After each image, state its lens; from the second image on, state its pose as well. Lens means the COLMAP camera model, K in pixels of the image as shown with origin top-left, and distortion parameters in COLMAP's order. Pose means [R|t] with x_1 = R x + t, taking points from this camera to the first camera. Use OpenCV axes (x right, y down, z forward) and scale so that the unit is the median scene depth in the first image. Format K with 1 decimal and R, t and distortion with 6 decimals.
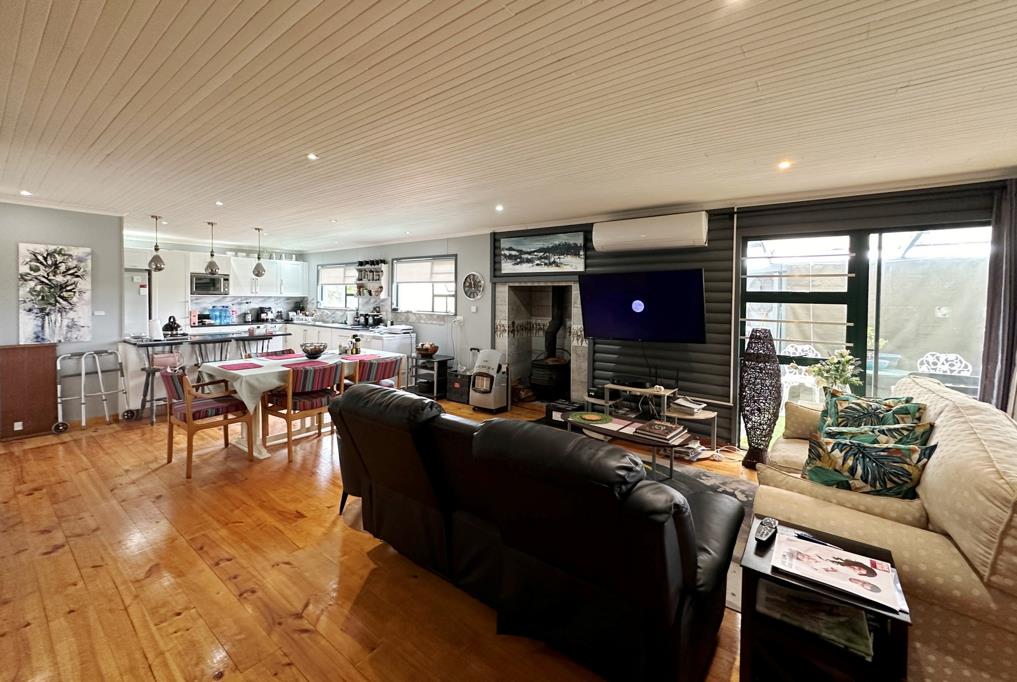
lens RADIAL K [[398.3, 0, 504.8], [0, 398.3, 305.0], [0, 0, 1]] dist [-0.000711, 0.000002]
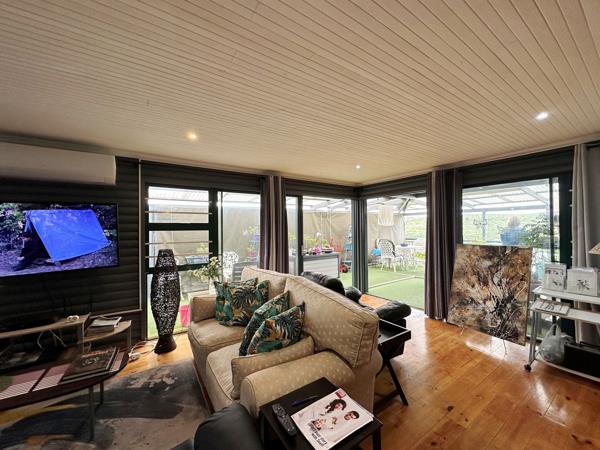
lens RADIAL K [[237.7, 0, 301.2], [0, 237.7, 224.7], [0, 0, 1]] dist [-0.002500, -0.000319]
pose [[0.313128, -0.003436, 0.949705, -0.002702], [0.030080, 0.999528, -0.006302, -0.007587], [-0.949234, 0.030540, 0.313083, 0.291625]]
